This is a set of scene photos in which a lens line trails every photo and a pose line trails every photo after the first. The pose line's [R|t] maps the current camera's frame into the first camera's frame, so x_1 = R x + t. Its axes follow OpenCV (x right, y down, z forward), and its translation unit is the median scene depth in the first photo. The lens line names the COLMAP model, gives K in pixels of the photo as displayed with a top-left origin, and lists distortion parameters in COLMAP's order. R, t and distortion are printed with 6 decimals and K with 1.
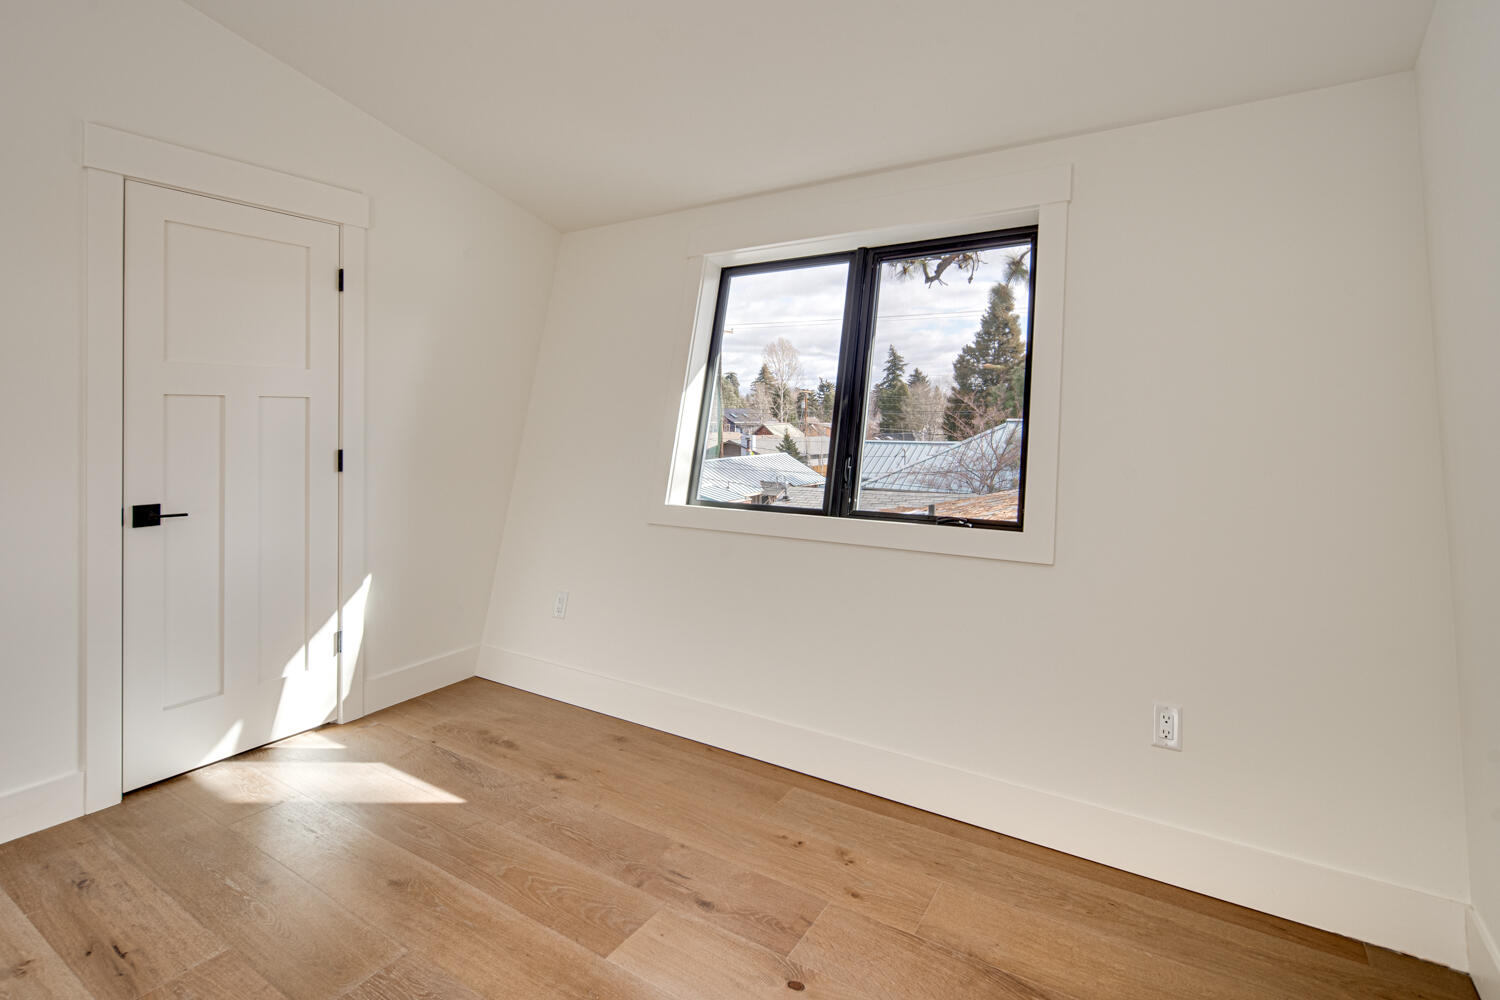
lens RADIAL K [[727.9, 0, 741.4], [0, 727.9, 420.3], [0, 0, 1]] dist [0.000396, -0.001052]
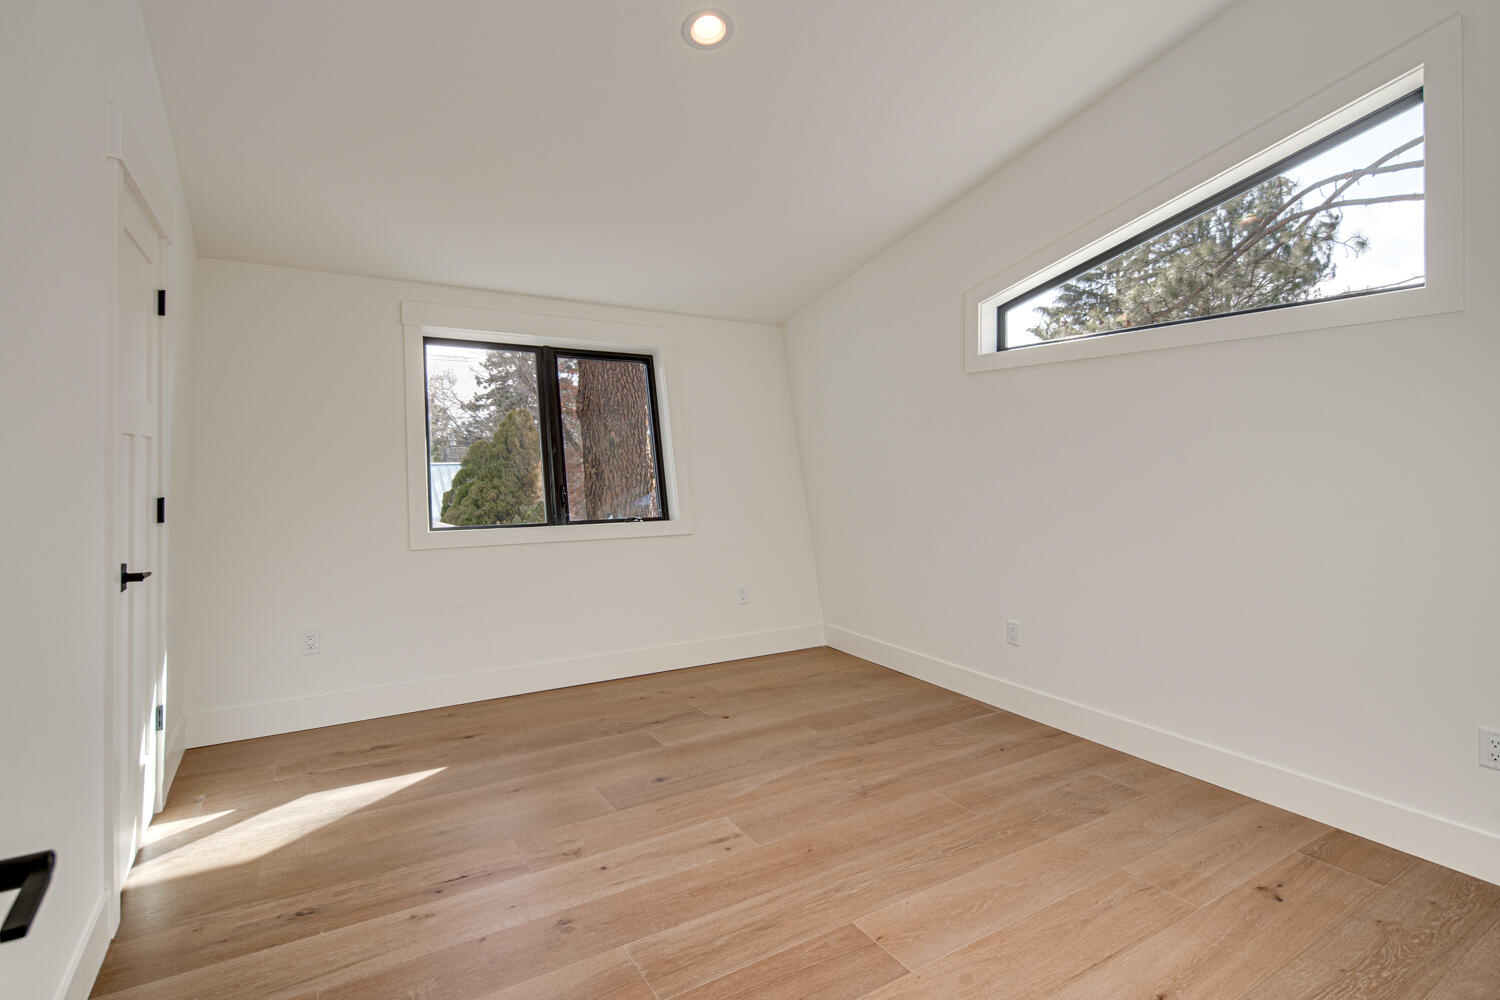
lens RADIAL K [[730.4, 0, 747.4], [0, 730.4, 450.7], [0, 0, 1]] dist [-0.001188, -0.000237]
pose [[0.430487, 0.012929, 0.902504, -1.217003], [0.002521, 0.999876, -0.015527, 0.000585], [-0.902593, 0.008959, 0.430402, -0.012951]]
